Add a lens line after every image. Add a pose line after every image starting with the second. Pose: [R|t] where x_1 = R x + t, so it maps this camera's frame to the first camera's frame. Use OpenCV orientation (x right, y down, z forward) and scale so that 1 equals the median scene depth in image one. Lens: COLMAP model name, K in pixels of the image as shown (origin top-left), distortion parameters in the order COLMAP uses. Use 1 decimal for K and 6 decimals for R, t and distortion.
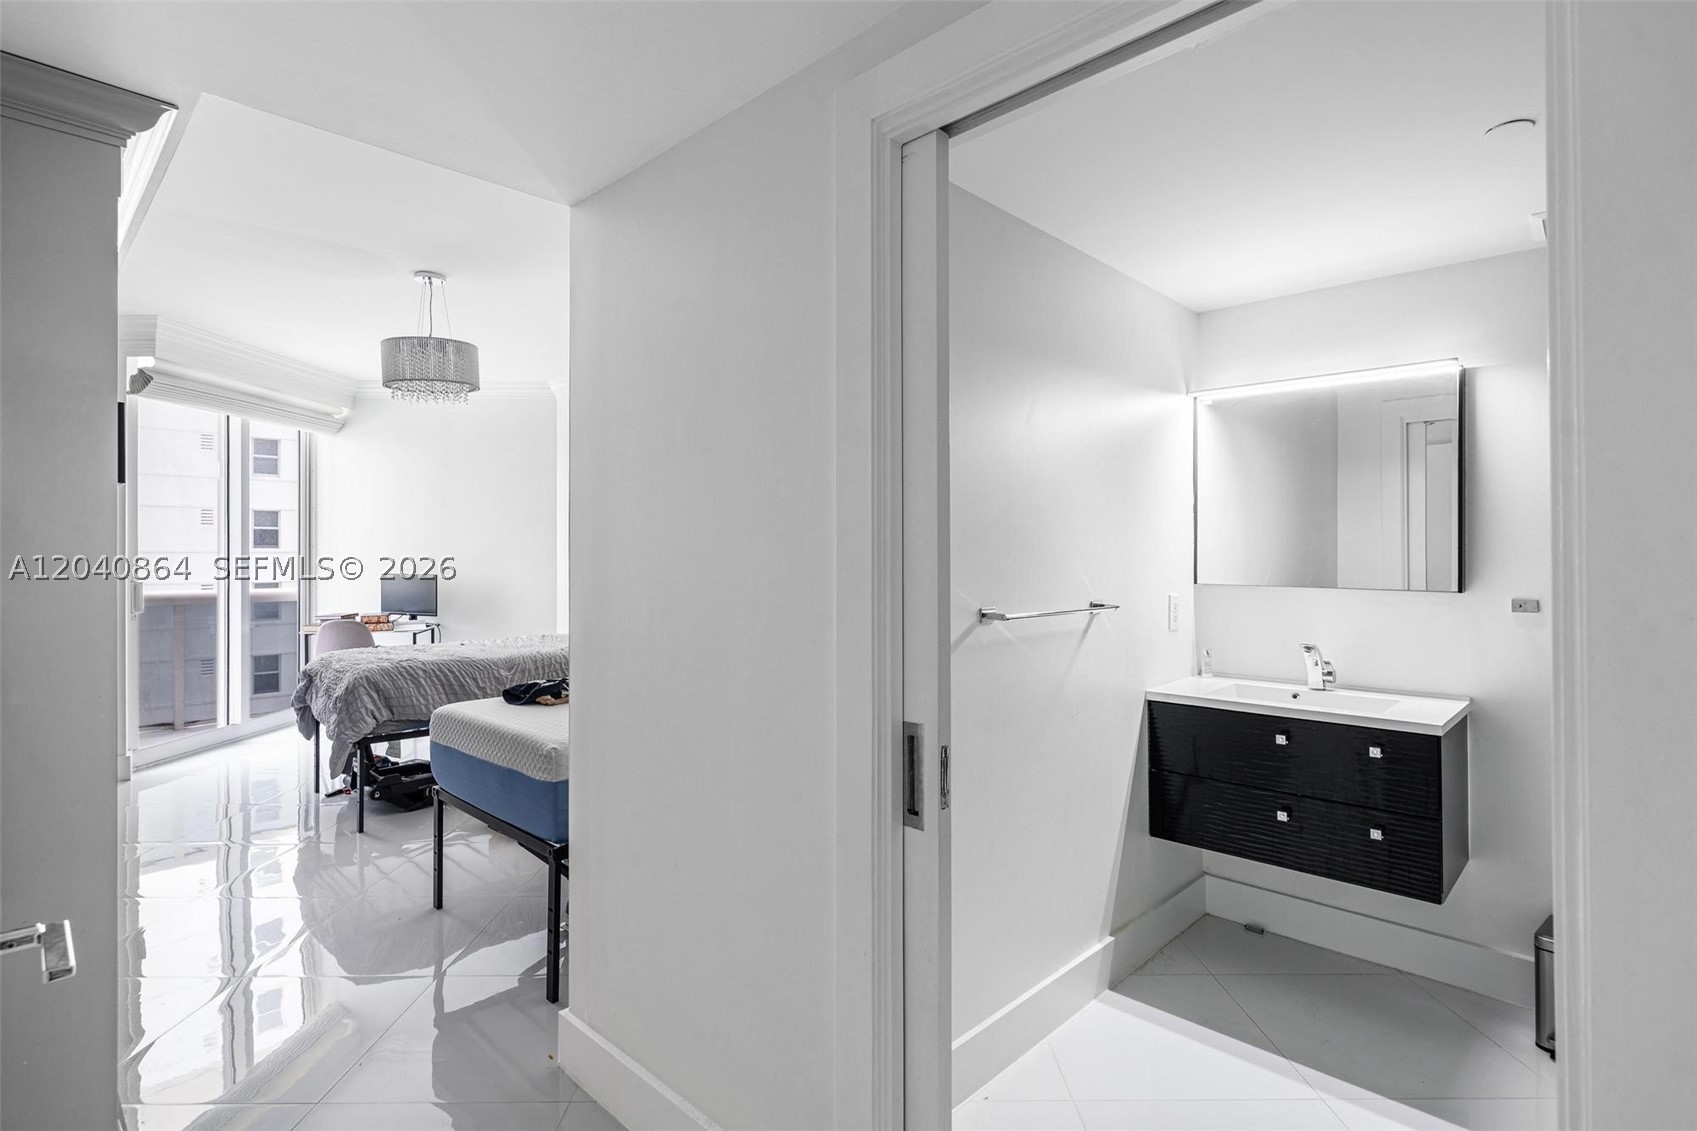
lens RADIAL K [[831.2, 0, 840.9], [0, 831.2, 557.8], [0, 0, 1]] dist [0.001451, 0.000162]
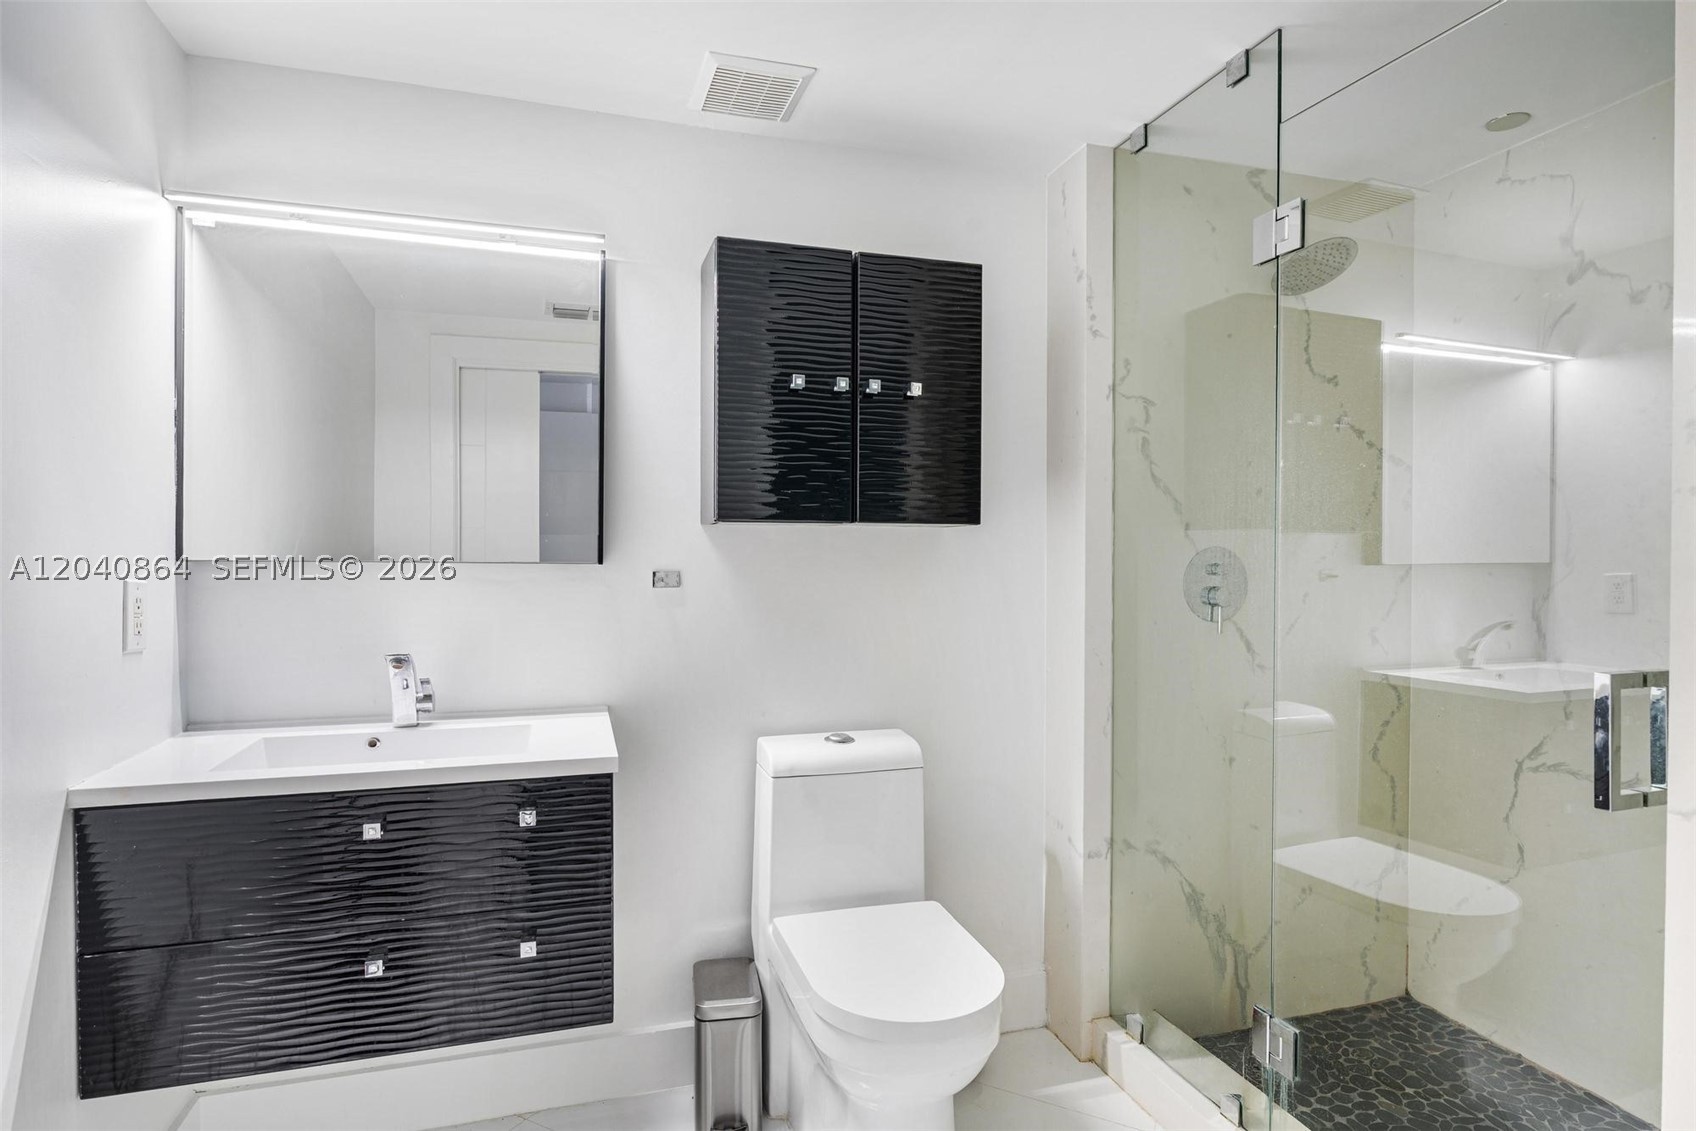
lens RADIAL K [[895.2, 0, 833.4], [0, 895.2, 556.6], [0, 0, 1]] dist [0.001484, 0.001161]
pose [[0.471445, 0.000321, 0.881895, 0.132519], [-0.002241, 0.999997, 0.000834, 0.030573], [-0.881893, -0.002370, 0.471444, 0.404049]]
